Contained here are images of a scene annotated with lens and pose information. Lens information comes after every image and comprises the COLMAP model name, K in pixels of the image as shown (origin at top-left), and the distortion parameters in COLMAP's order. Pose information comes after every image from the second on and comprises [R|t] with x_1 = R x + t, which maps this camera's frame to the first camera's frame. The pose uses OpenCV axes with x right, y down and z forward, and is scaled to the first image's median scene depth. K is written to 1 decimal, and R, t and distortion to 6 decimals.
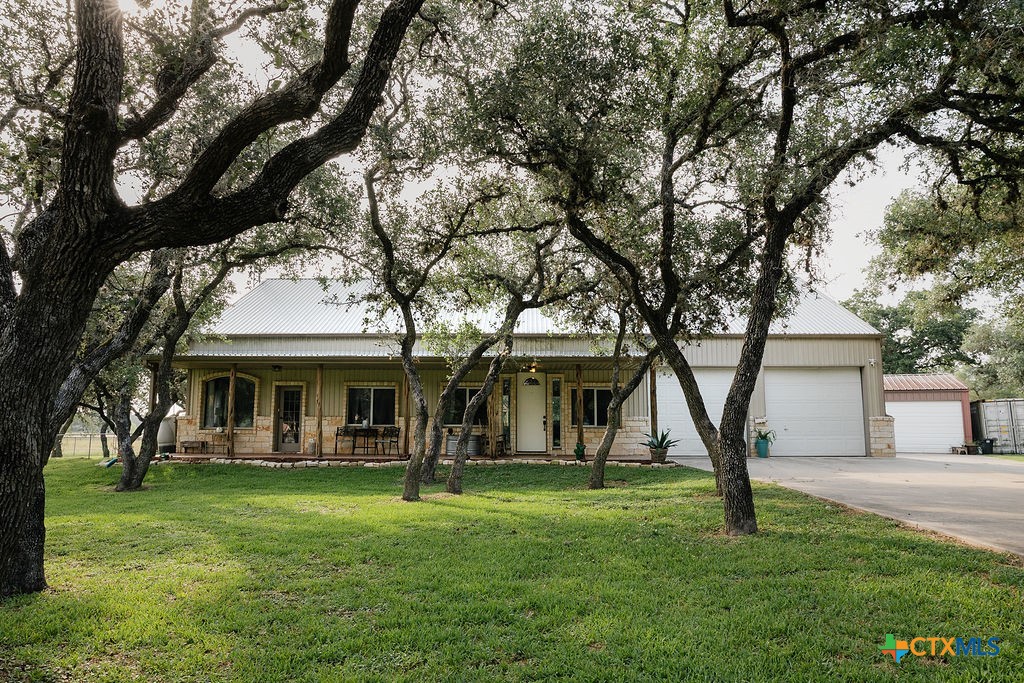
lens RADIAL K [[691.3, 0, 512.0], [0, 691.3, 344.0], [0, 0, 1]] dist [-0.007435, 0.001197]
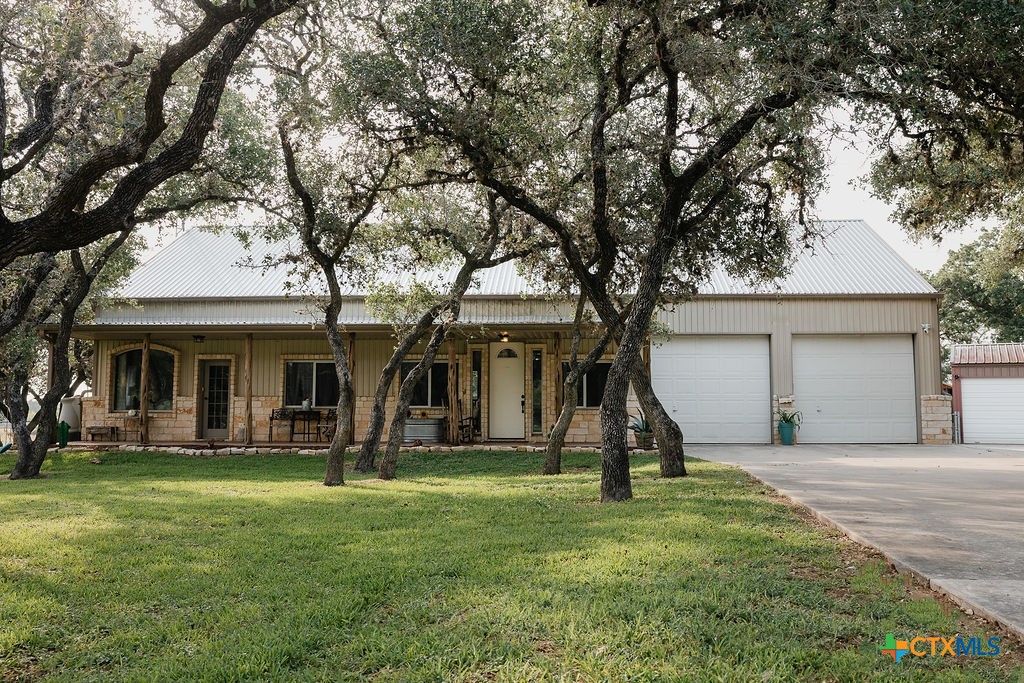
lens RADIAL K [[962.4, 0, 528.0], [0, 962.4, 322.5], [0, 0, 1]] dist [-0.009938, 0.000000]
pose [[0.999655, -0.004750, -0.025831, 0.099693], [0.005312, 0.999749, 0.021743, -0.008476], [0.025722, -0.021873, 0.999430, -0.170245]]
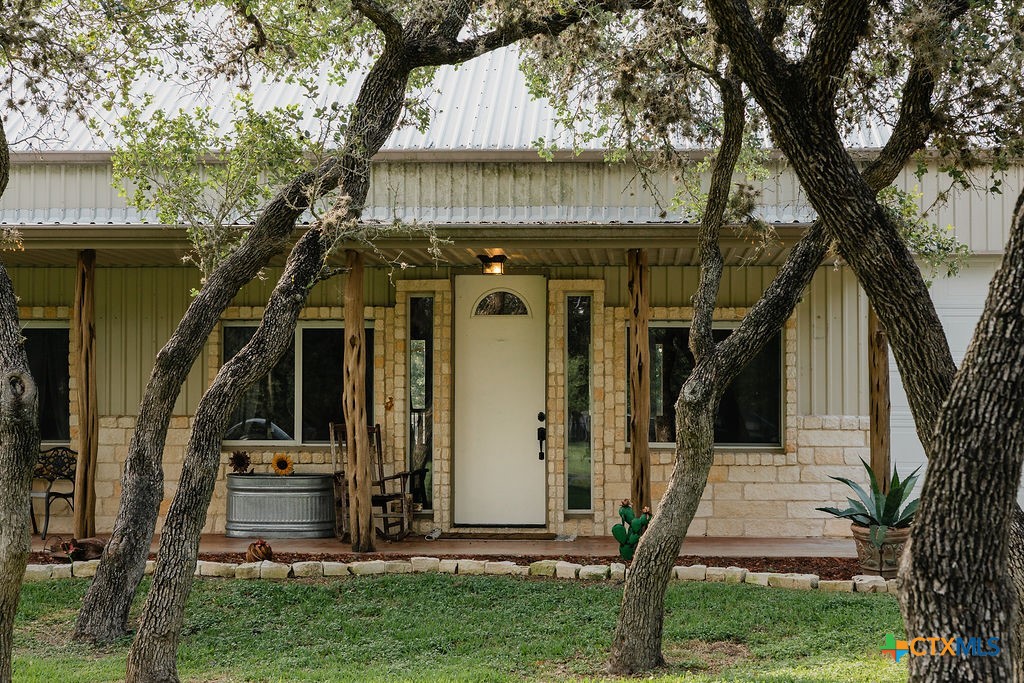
lens RADIAL K [[1976.6, 0, 511.4], [0, 1976.6, 340.3], [0, 0, 1]] dist [0.013971, 0.000000]
pose [[0.999333, -0.001444, -0.036502, 0.079524], [0.004382, 0.996741, 0.080544, -0.001780], [0.036267, -0.080650, 0.996082, 0.126503]]
